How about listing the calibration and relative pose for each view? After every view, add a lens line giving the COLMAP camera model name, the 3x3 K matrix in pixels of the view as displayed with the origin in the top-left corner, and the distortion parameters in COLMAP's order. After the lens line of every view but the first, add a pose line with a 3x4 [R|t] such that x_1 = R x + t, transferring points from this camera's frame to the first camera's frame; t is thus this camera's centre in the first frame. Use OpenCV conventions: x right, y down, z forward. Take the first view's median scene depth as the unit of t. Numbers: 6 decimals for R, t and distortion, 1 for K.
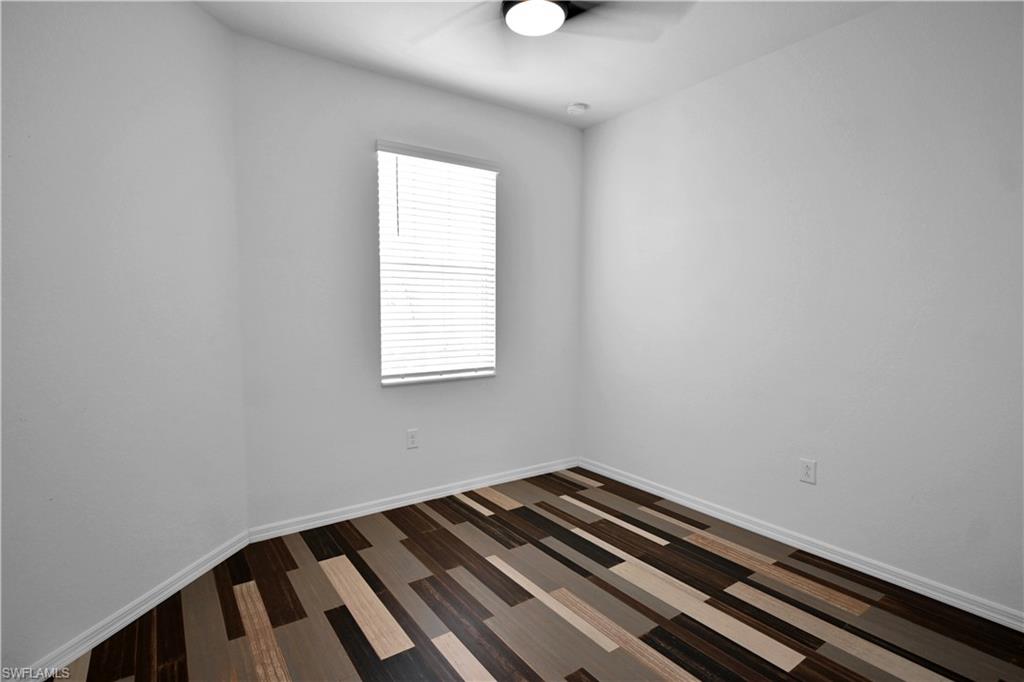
lens RADIAL K [[502.4, 0, 514.5], [0, 502.4, 340.0], [0, 0, 1]] dist [-0.000595, 0.002029]
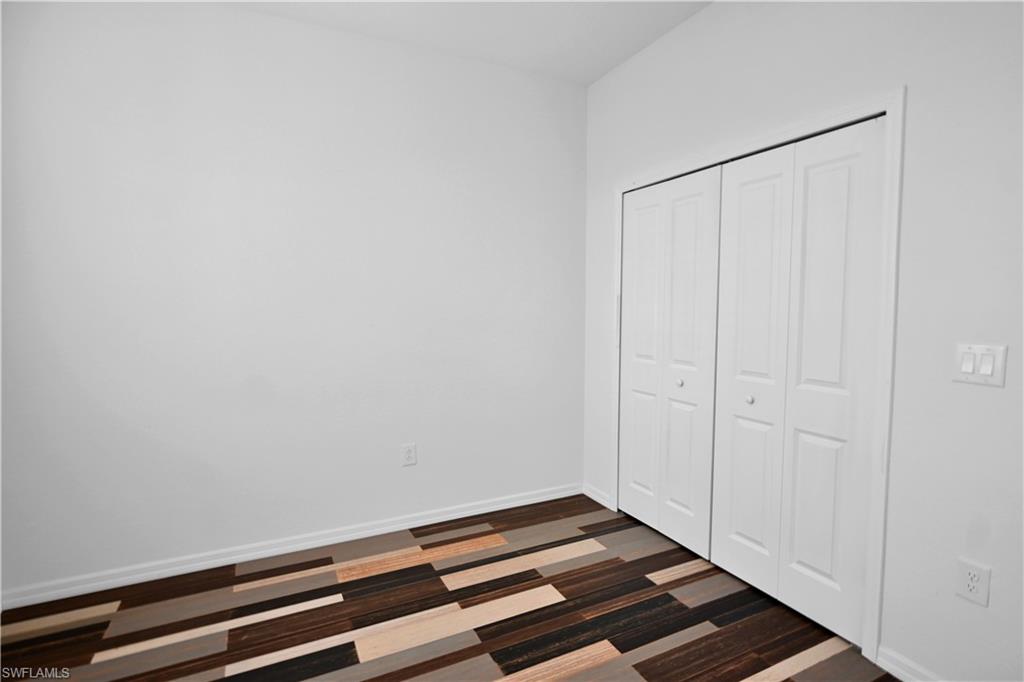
lens RADIAL K [[502.4, 0, 508.3], [0, 502.4, 339.6], [0, 0, 1]] dist [-0.000595, 0.002029]
pose [[0.165155, -0.072142, 0.983626, -0.443428], [0.063569, 0.996026, 0.062378, -0.040454], [-0.984217, 0.052226, 0.169085, 0.619611]]
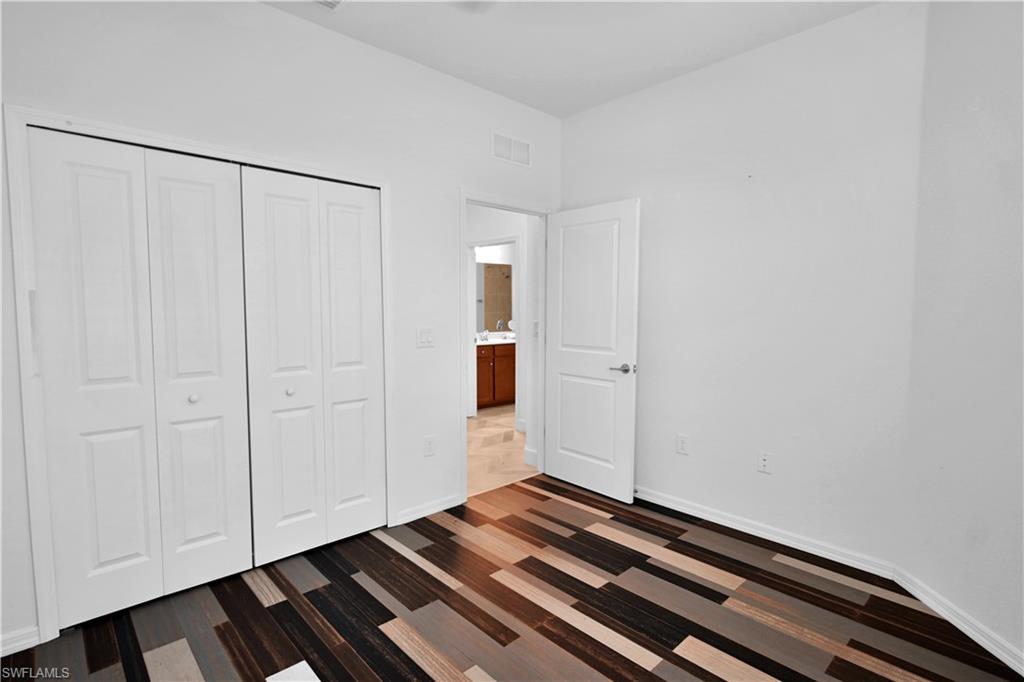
lens RADIAL K [[502.4, 0, 511.9], [0, 502.4, 343.2], [0, 0, 1]] dist [-0.000595, 0.002029]
pose [[-0.991962, 0.004287, -0.126464, 0.163187], [-0.012645, 0.991065, 0.132782, -0.084359], [0.125903, 0.133314, -0.983044, 1.350820]]
